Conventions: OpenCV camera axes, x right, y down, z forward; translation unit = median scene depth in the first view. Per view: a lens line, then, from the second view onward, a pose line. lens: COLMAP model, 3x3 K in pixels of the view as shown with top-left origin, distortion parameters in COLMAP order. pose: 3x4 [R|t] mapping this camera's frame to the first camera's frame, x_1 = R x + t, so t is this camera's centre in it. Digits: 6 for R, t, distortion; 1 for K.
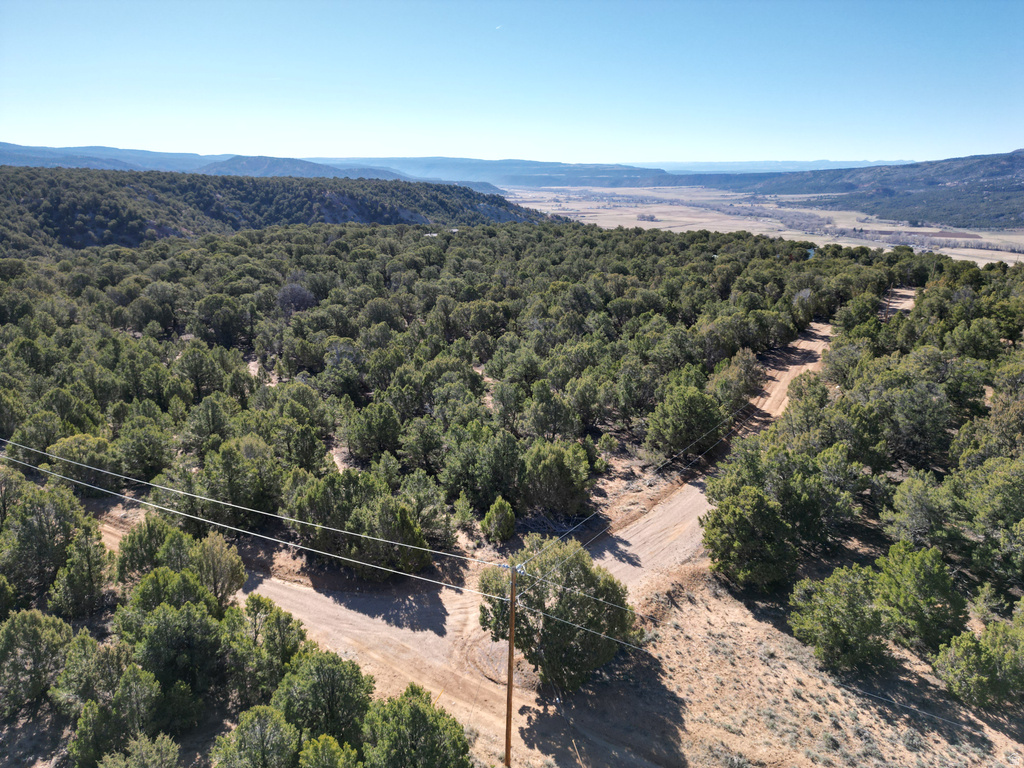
lens RADIAL K [[717.2, 0, 514.4], [0, 717.2, 381.8], [0, 0, 1]] dist [0.059033, -0.051892]
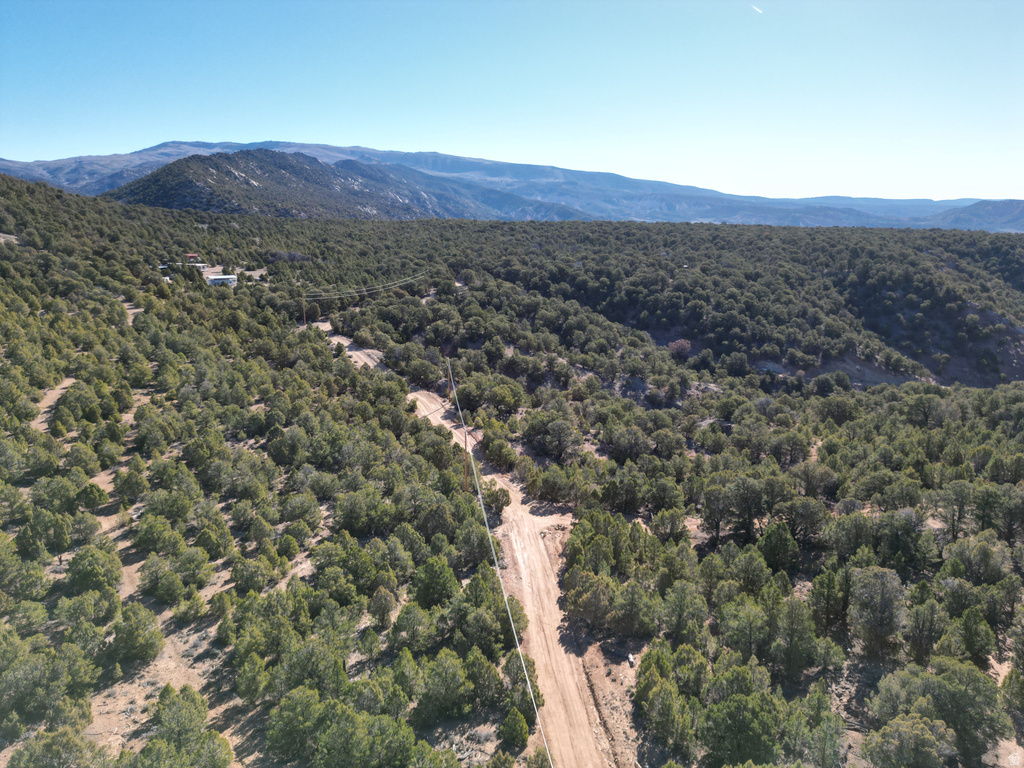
lens RADIAL K [[717.2, 0, 512.0], [0, 717.2, 388.6], [0, 0, 1]] dist [0.059033, -0.051892]
pose [[0.621871, 0.171551, -0.764098, -0.116955], [-0.210008, 0.976505, 0.048322, -0.039521], [0.754435, 0.130416, 0.643288, 0.081626]]
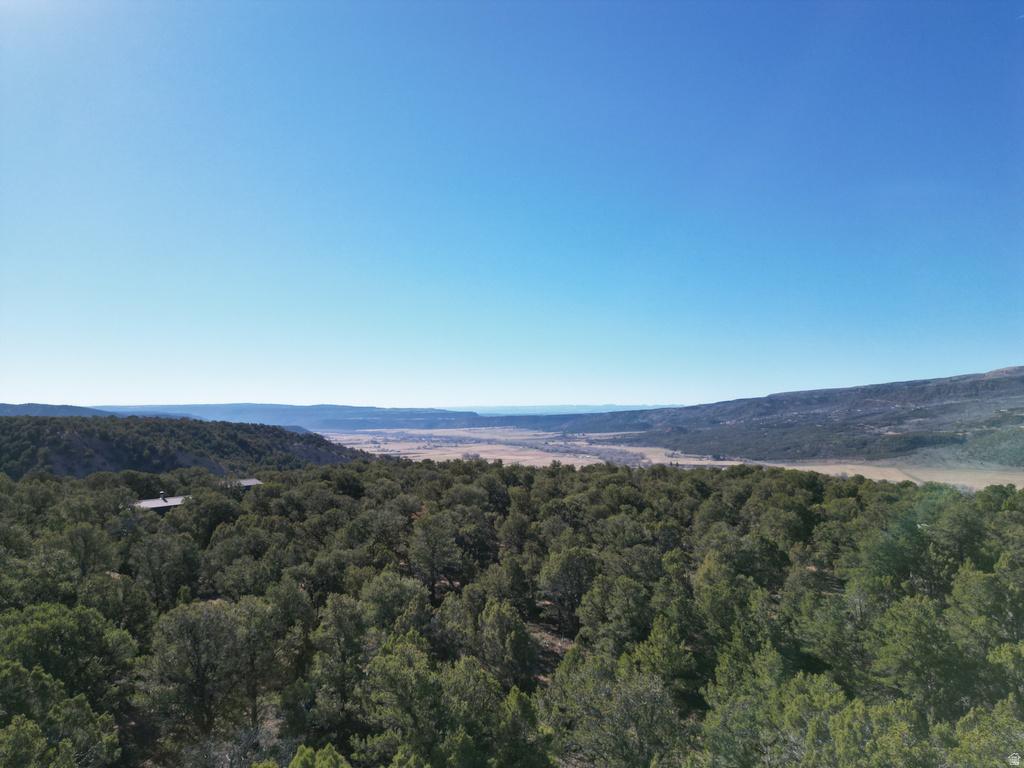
lens RADIAL K [[717.2, 0, 512.9], [0, 717.2, 381.4], [0, 0, 1]] dist [0.059033, -0.051892]
pose [[0.968381, -0.000049, 0.249477, -0.014443], [0.081114, 0.945728, -0.314671, -0.047012], [-0.235922, 0.324958, 0.915829, 0.215538]]
